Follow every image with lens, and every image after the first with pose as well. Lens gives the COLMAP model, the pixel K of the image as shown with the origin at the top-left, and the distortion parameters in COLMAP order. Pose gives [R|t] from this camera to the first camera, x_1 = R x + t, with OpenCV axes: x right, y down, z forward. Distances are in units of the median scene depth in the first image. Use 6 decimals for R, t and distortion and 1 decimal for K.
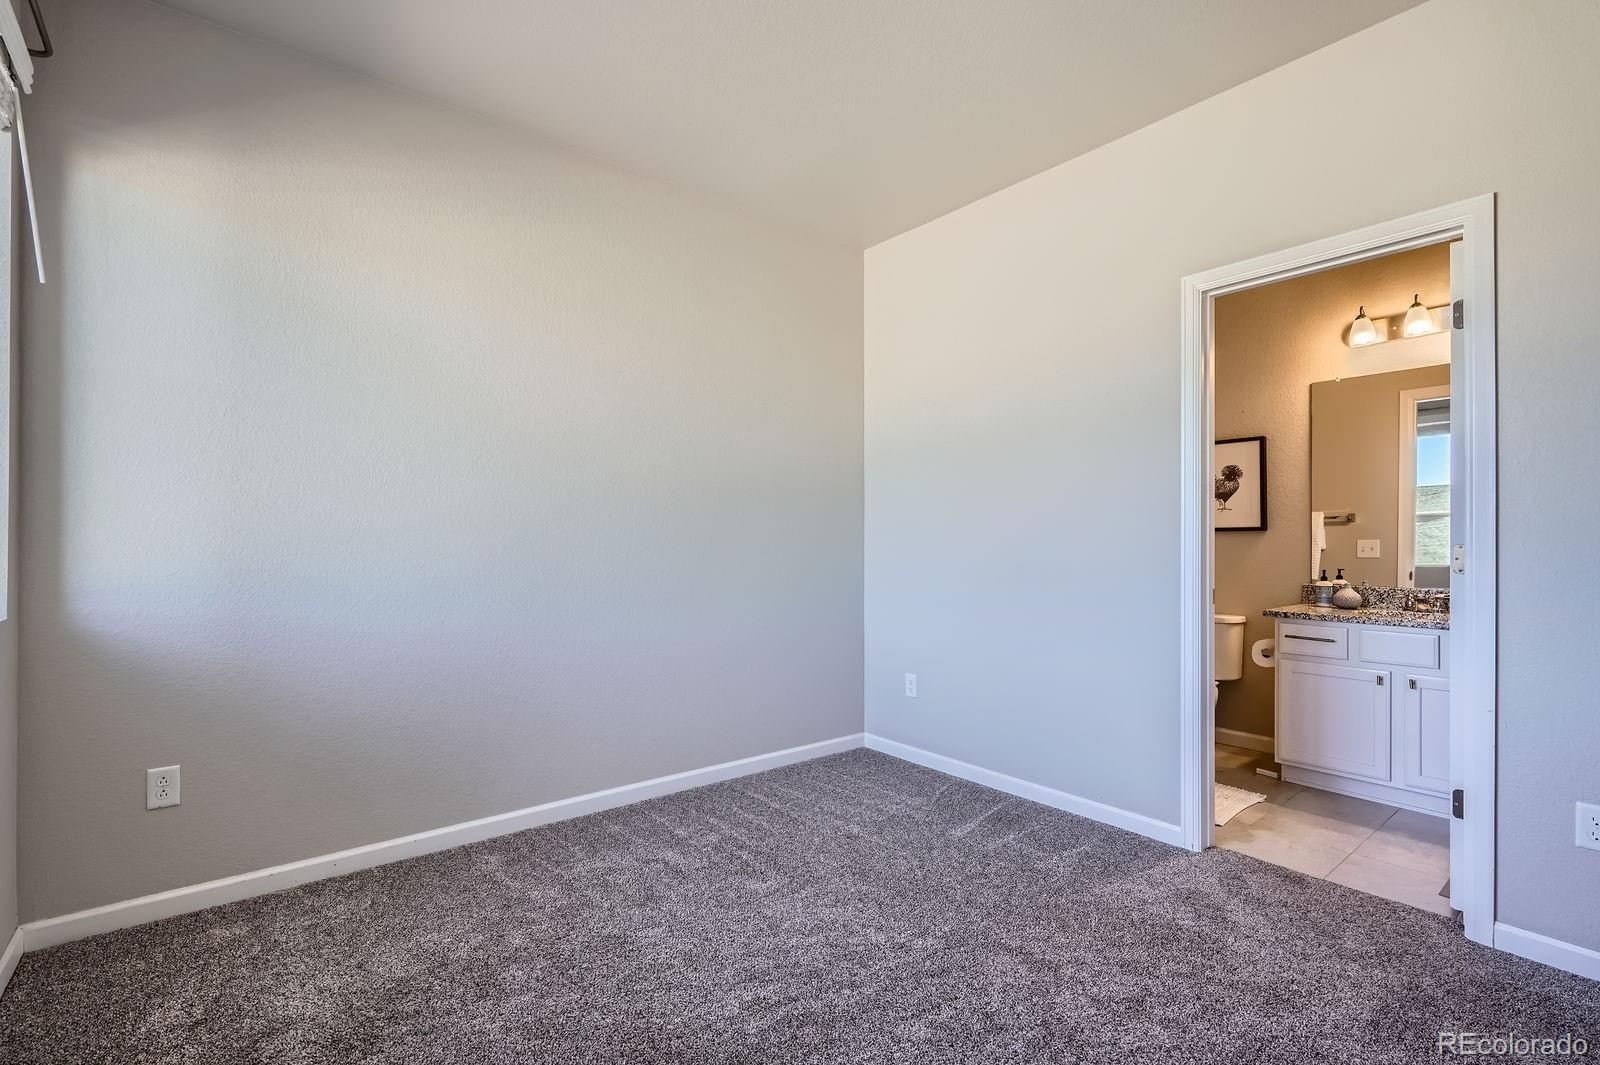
lens RADIAL K [[734.2, 0, 803.3], [0, 734.2, 539.3], [0, 0, 1]] dist [0.002852, -0.001653]
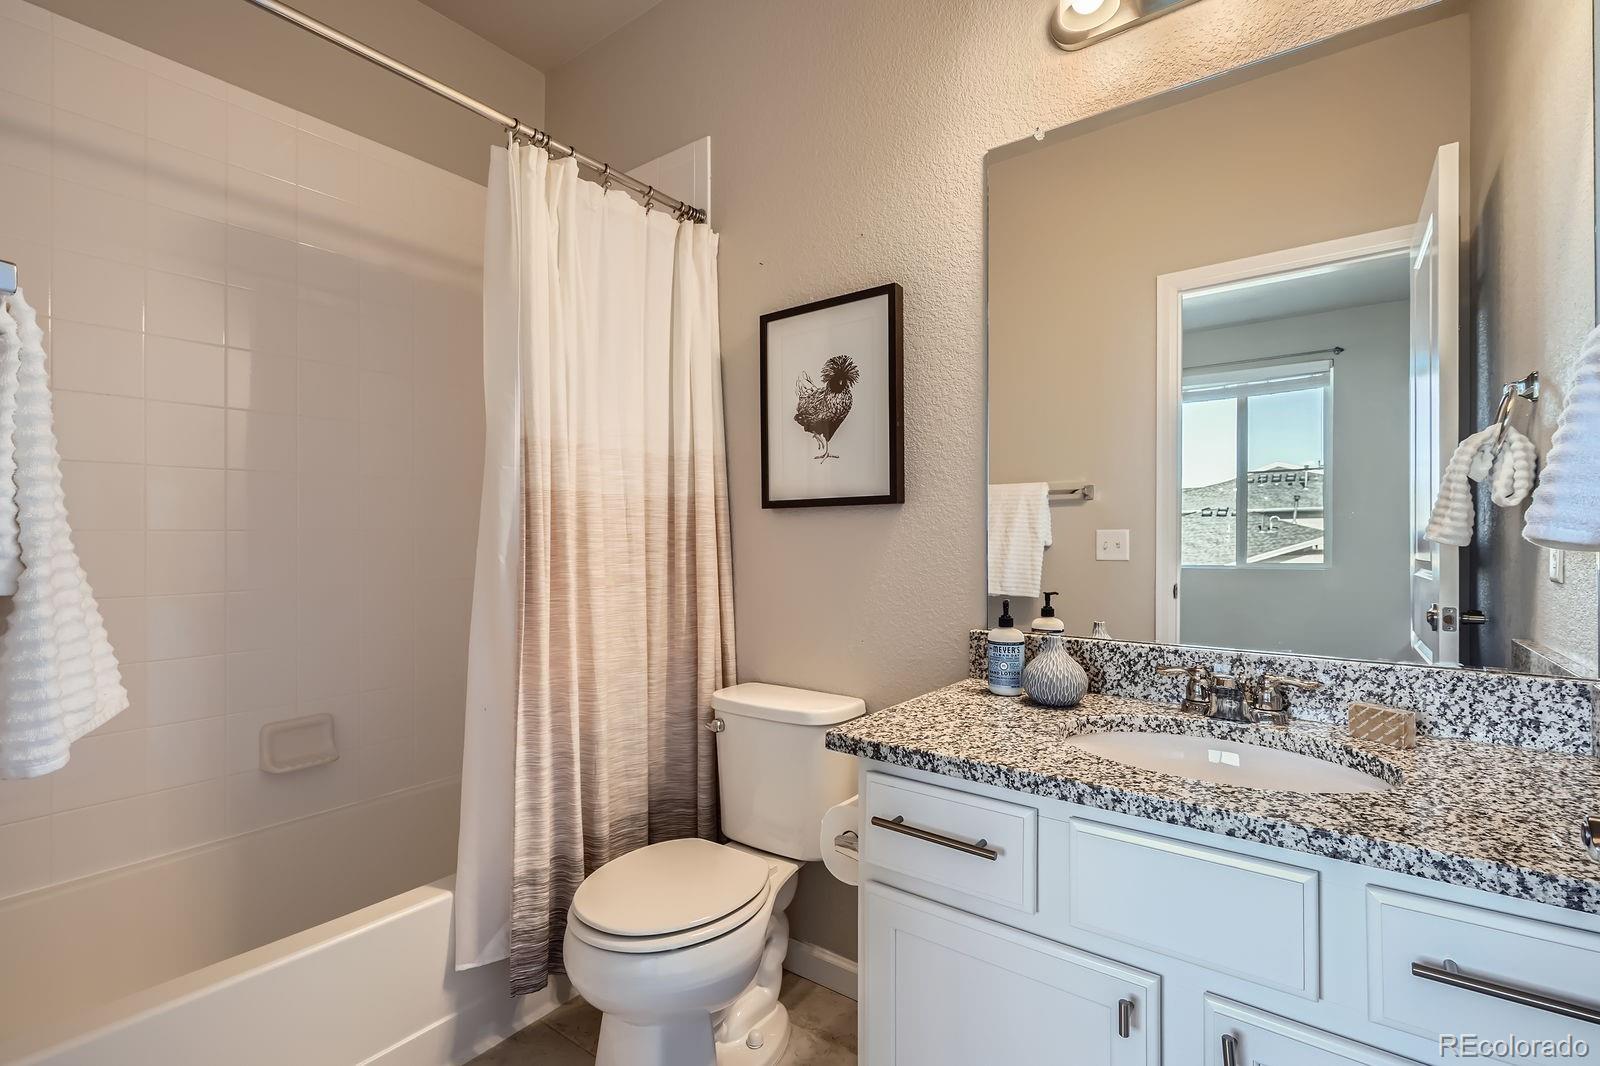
lens RADIAL K [[734.2, 0, 802.7], [0, 734.2, 525.4], [0, 0, 1]] dist [0.002852, -0.001653]
pose [[0.970225, 0.005779, 0.242136, 0.486594], [-0.002660, 0.999909, -0.013209, 0.006981], [-0.242191, 0.012172, 0.970152, 0.617903]]
